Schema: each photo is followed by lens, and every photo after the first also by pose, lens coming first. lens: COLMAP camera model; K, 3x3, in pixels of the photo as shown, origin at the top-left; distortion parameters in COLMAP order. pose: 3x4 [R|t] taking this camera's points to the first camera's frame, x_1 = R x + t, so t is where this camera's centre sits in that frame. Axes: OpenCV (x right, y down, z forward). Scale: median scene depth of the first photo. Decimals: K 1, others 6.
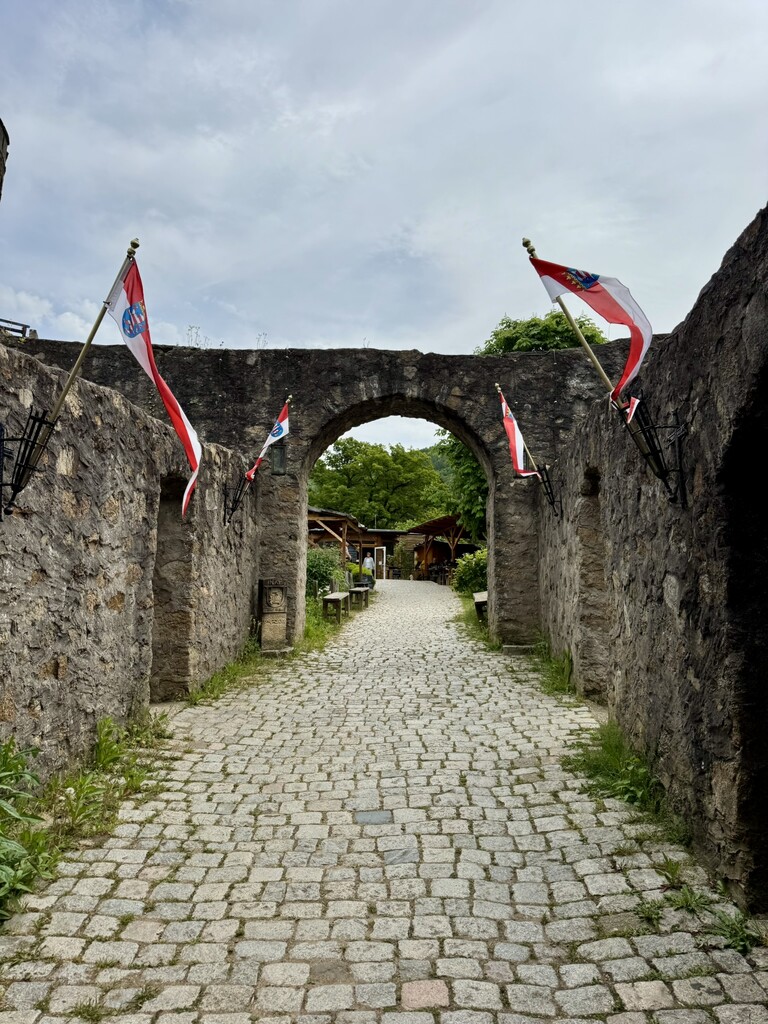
lens RADIAL K [[705.5, 0, 384.0], [0, 705.5, 512.0], [0, 0, 1]] dist [0.193550, -0.382675]
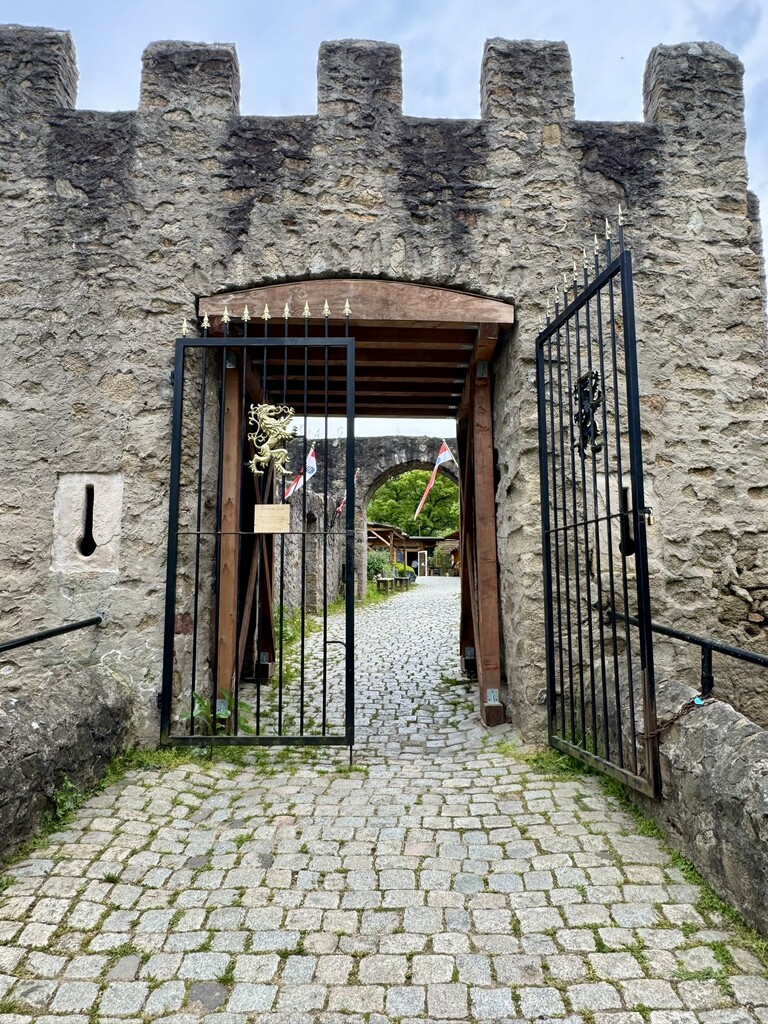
lens RADIAL K [[697.1, 0, 384.0], [0, 697.1, 512.0], [0, 0, 1]] dist [-0.000072, 0.000055]
pose [[0.997091, -0.022290, -0.072884, 0.041488], [0.021360, 0.999680, -0.013516, -0.008324], [0.073162, 0.011920, 0.997249, -0.495263]]
